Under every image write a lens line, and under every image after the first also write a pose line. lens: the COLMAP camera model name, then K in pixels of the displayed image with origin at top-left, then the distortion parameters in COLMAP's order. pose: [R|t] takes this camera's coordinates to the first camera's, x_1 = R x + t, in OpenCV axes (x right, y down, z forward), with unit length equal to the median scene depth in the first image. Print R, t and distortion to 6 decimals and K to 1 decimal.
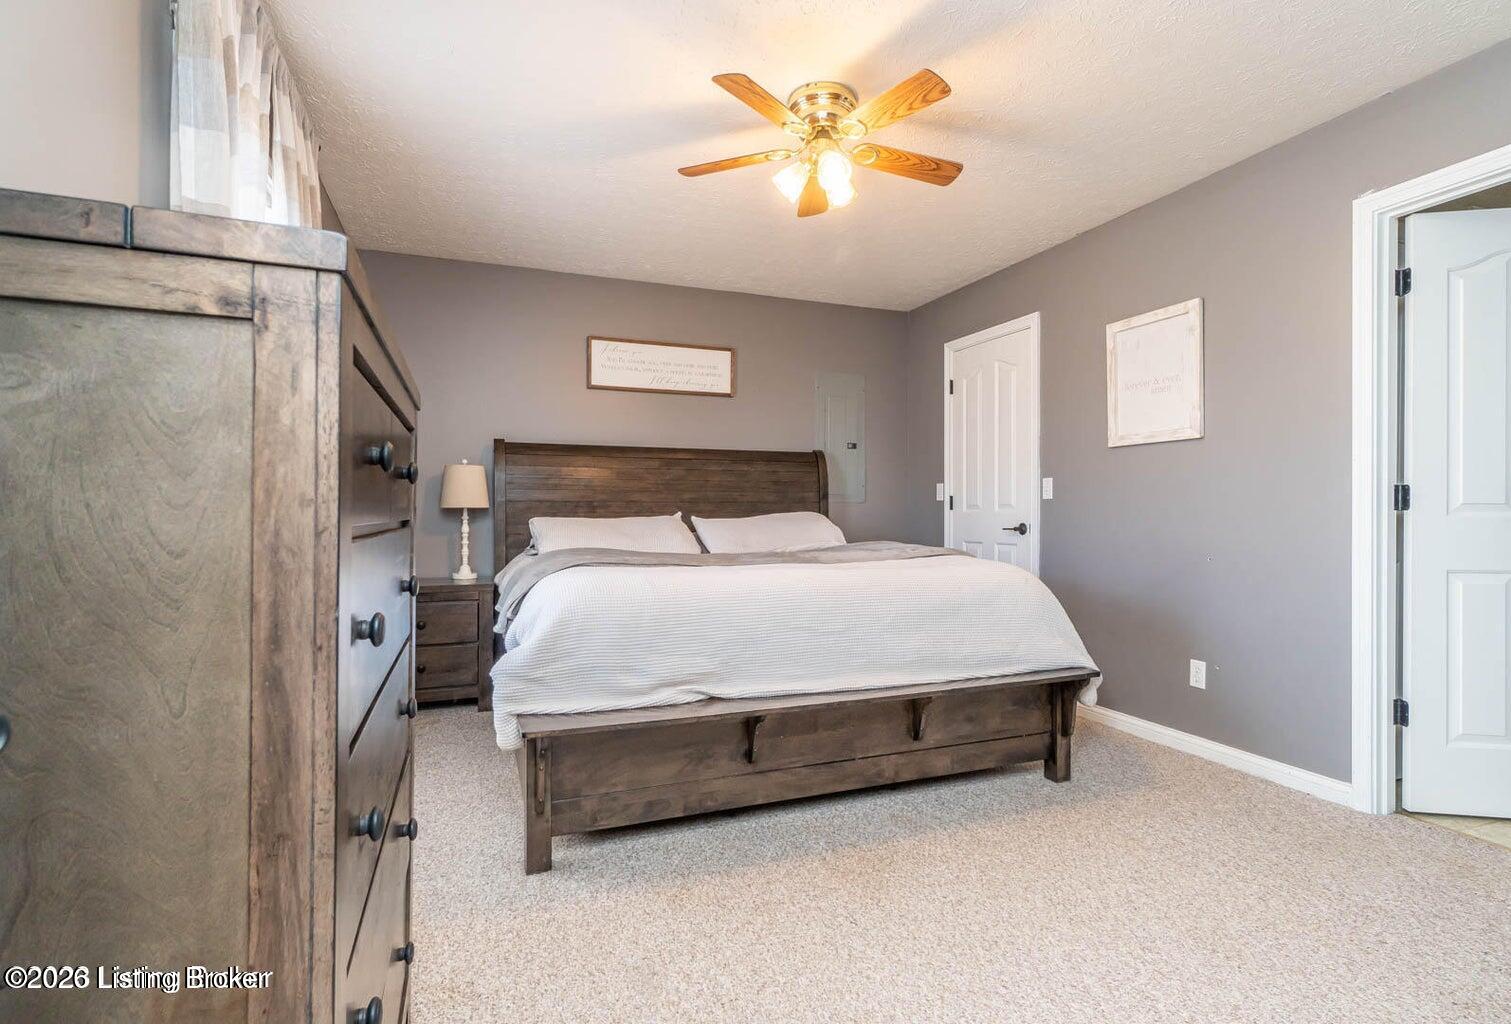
lens RADIAL K [[730.4, 0, 757.1], [0, 730.4, 508.6], [0, 0, 1]] dist [0.006623, 0.000612]
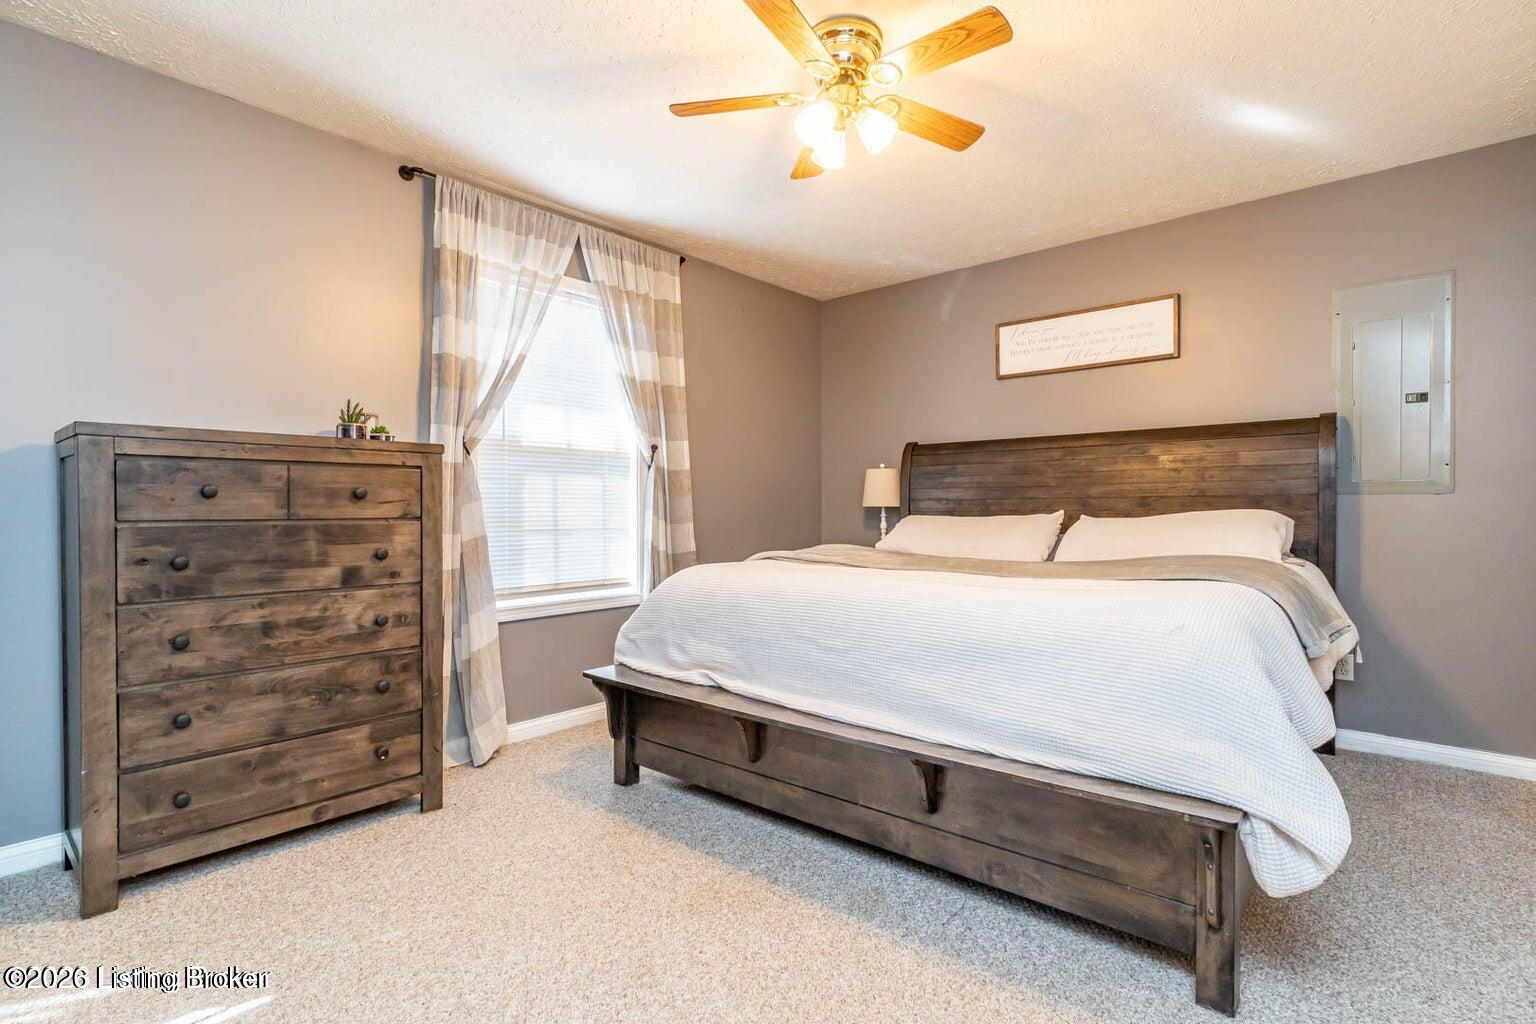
lens RADIAL K [[742.5, 0, 773.8], [0, 742.5, 515.2], [0, 0, 1]] dist [0.006623, 0.000612]
pose [[0.470867, 0.005461, -0.882187, 0.760917], [0.007116, 0.999925, 0.009988, -0.001344], [0.882176, -0.010980, 0.470793, 0.460653]]
